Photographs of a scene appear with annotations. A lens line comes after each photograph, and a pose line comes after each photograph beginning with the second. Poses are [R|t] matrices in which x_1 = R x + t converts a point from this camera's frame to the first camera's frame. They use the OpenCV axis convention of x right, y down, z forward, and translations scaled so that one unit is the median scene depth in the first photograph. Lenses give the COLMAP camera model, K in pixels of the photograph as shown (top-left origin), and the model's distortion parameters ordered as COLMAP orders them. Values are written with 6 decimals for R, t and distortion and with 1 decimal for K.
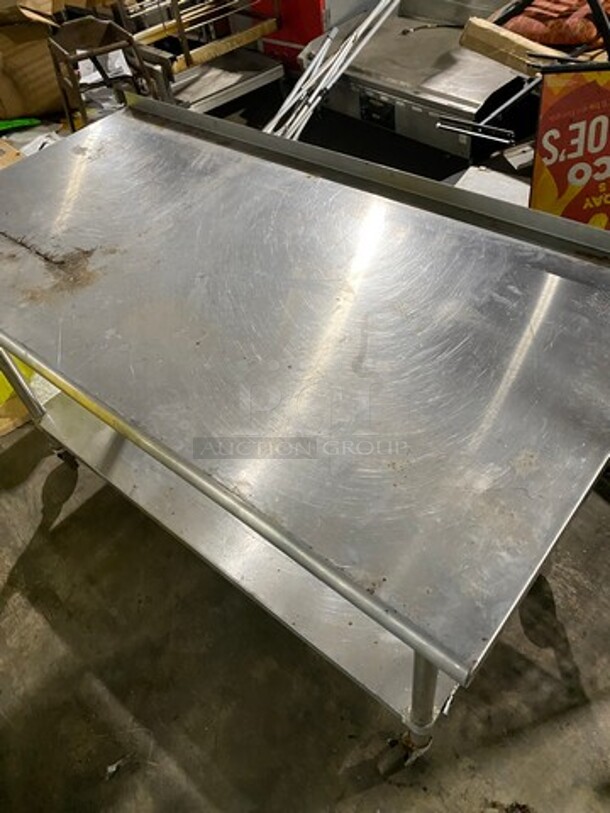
lens RADIAL K [[620.5, 0, 304.2], [0, 620.5, 394.6], [0, 0, 1]] dist [0.005204, -0.008412]
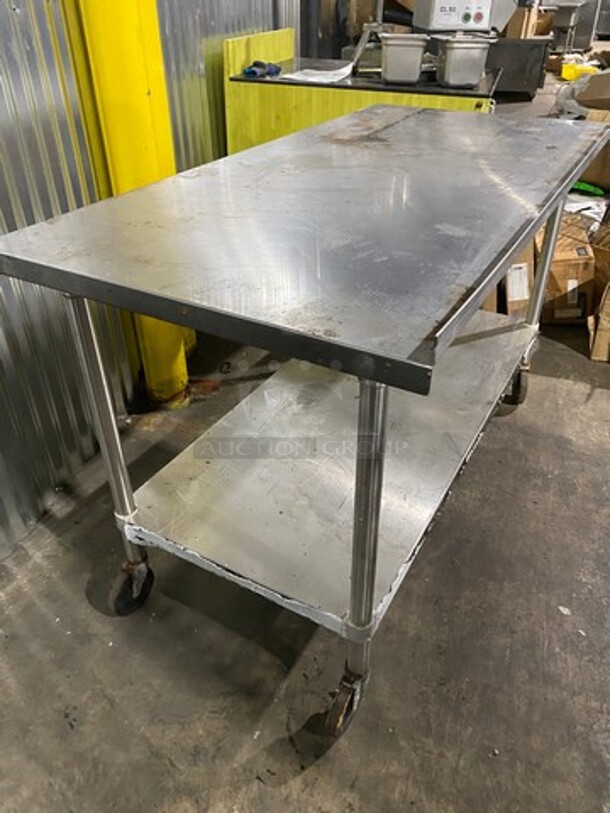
lens RADIAL K [[613.1, 0, 307.8], [0, 613.1, 402.6], [0, 0, 1]] dist [0.005647, -0.000668]
pose [[0.541135, 0.556865, -0.630138, 0.203947], [-0.654499, 0.749394, 0.100198, 0.067141], [0.528019, 0.358204, 0.769991, 0.062977]]
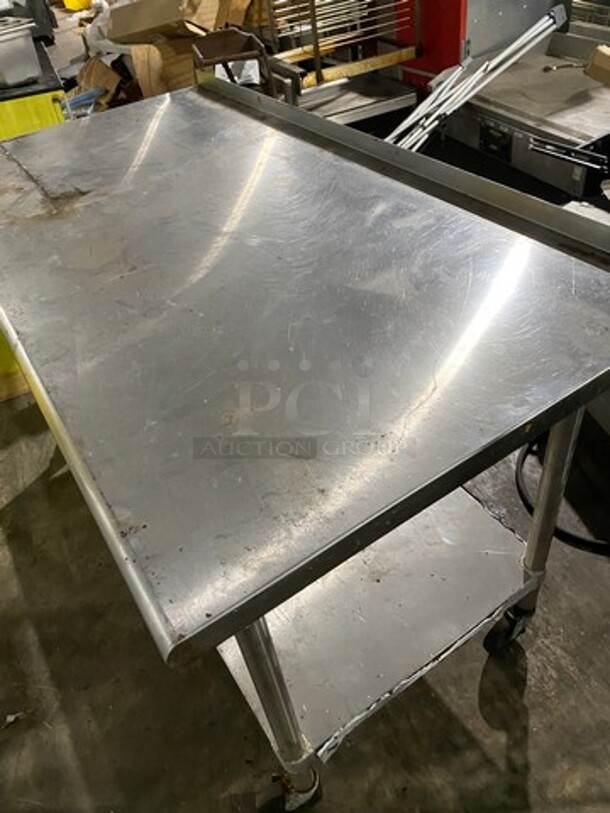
lens RADIAL K [[618.3, 0, 308.1], [0, 618.3, 390.6], [0, 0, 1]] dist [0.003572, -0.005006]
pose [[0.959877, 0.185686, -0.210137, 0.116023], [-0.200529, 0.978334, -0.051491, 0.027430], [0.196022, 0.091564, 0.976315, 0.047749]]
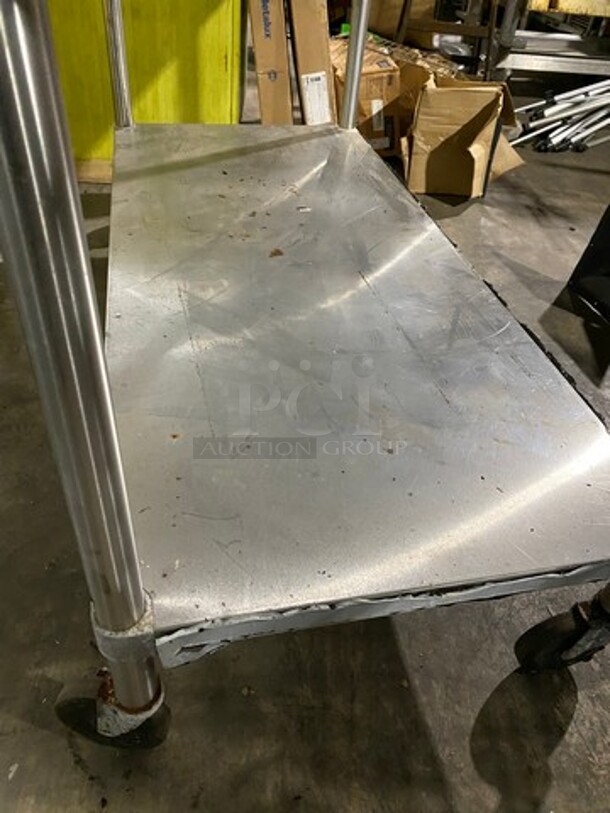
lens RADIAL K [[613.1, 0, 307.8], [0, 613.1, 402.6], [0, 0, 1]] dist [0.005647, -0.000668]
pose [[0.776262, 0.521347, -0.354421, 0.146612], [-0.558831, 0.829272, -0.004121, 0.121035], [0.291763, 0.201261, 0.935077, 0.227234]]
